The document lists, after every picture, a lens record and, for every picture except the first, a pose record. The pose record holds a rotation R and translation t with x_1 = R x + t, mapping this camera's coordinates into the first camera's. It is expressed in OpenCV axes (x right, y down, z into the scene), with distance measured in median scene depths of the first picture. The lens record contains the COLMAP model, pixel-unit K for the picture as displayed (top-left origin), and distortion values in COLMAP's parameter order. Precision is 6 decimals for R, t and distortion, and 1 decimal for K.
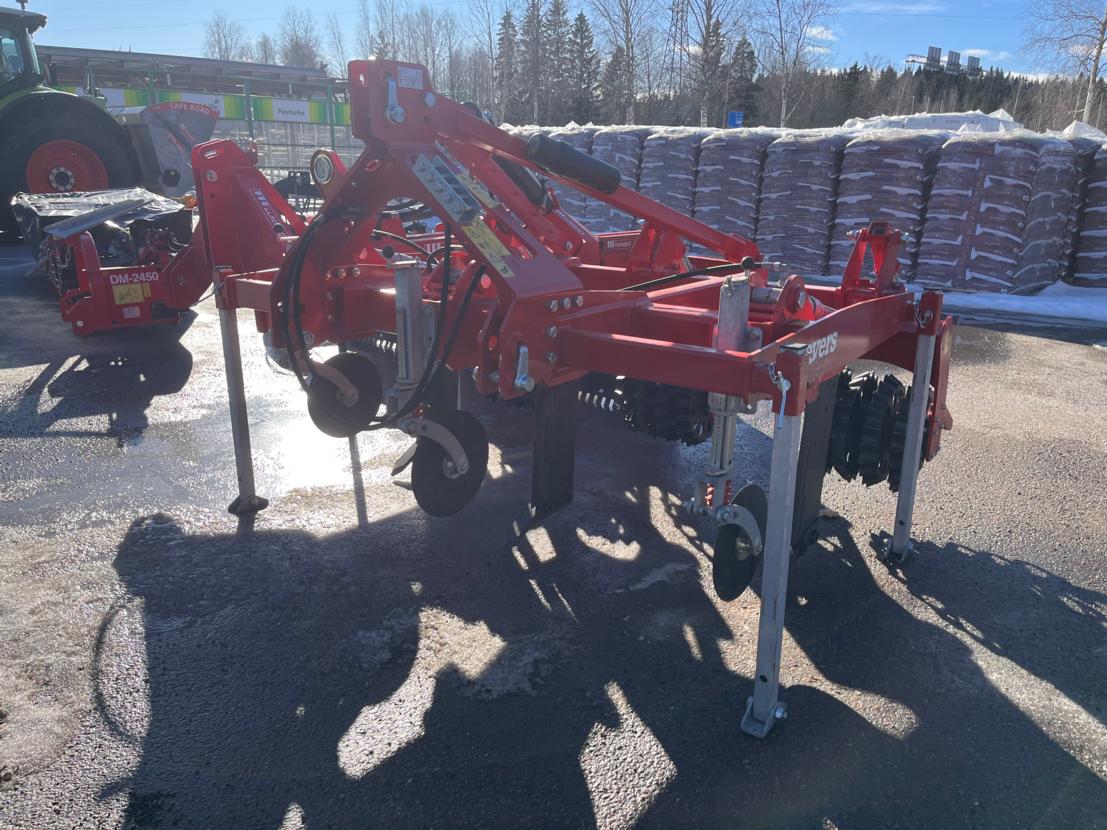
lens RADIAL K [[833.1, 0, 556.5], [0, 833.1, 410.1], [0, 0, 1]] dist [0.093643, -0.139527]
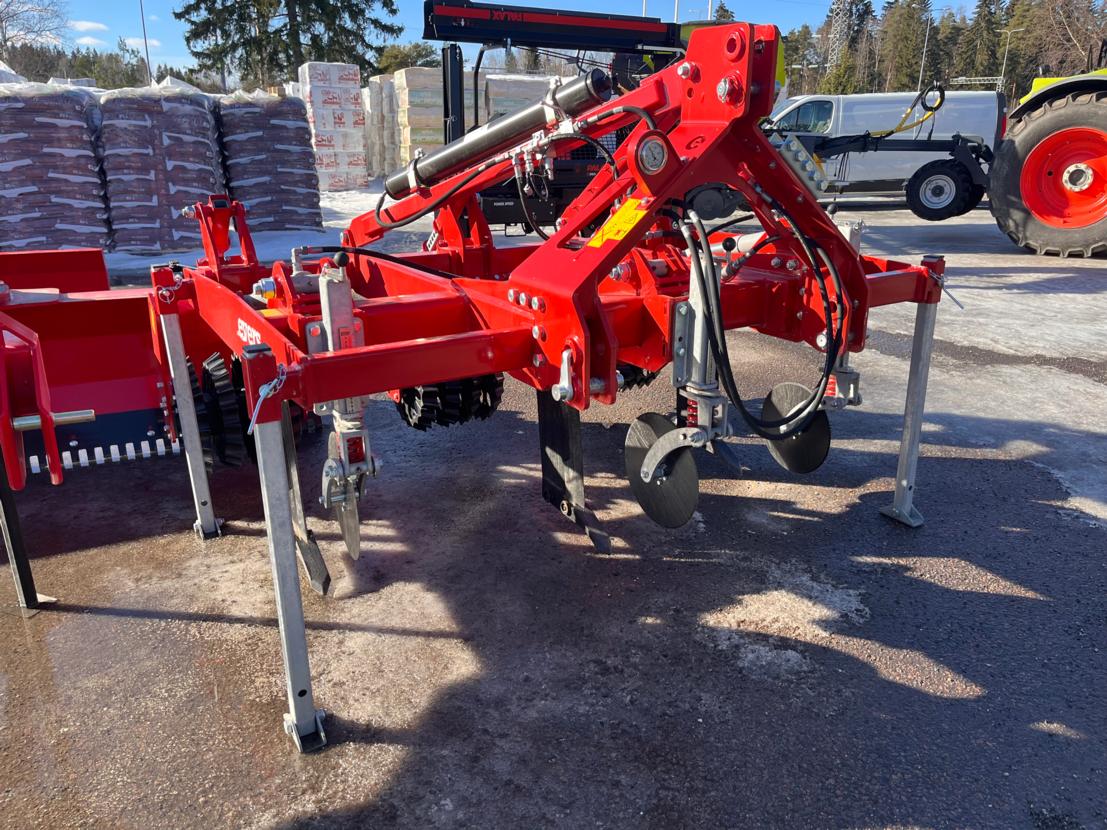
lens RADIAL K [[833.1, 0, 556.5], [0, 833.1, 410.1], [0, 0, 1]] dist [0.093643, -0.139527]
pose [[0.366478, -0.314169, 0.875781, -0.294041], [0.267221, 0.937152, 0.224364, -0.072684], [-0.891228, 0.151802, 0.427398, 0.216078]]
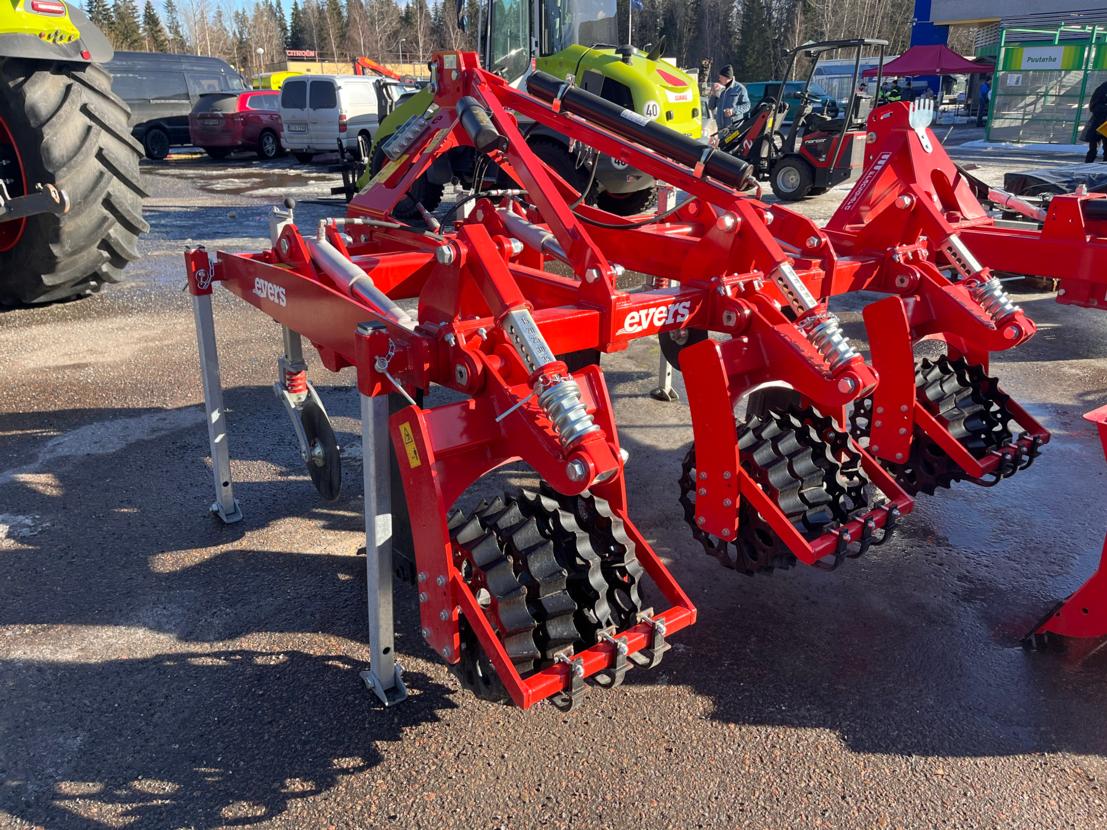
lens RADIAL K [[833.1, 0, 556.5], [0, 833.1, 410.1], [0, 0, 1]] dist [0.093643, -0.139527]
pose [[-0.261693, 0.319279, -0.910812, 0.330522], [-0.277806, 0.878843, 0.387891, -0.122161], [0.924306, 0.354537, -0.141289, 0.406954]]
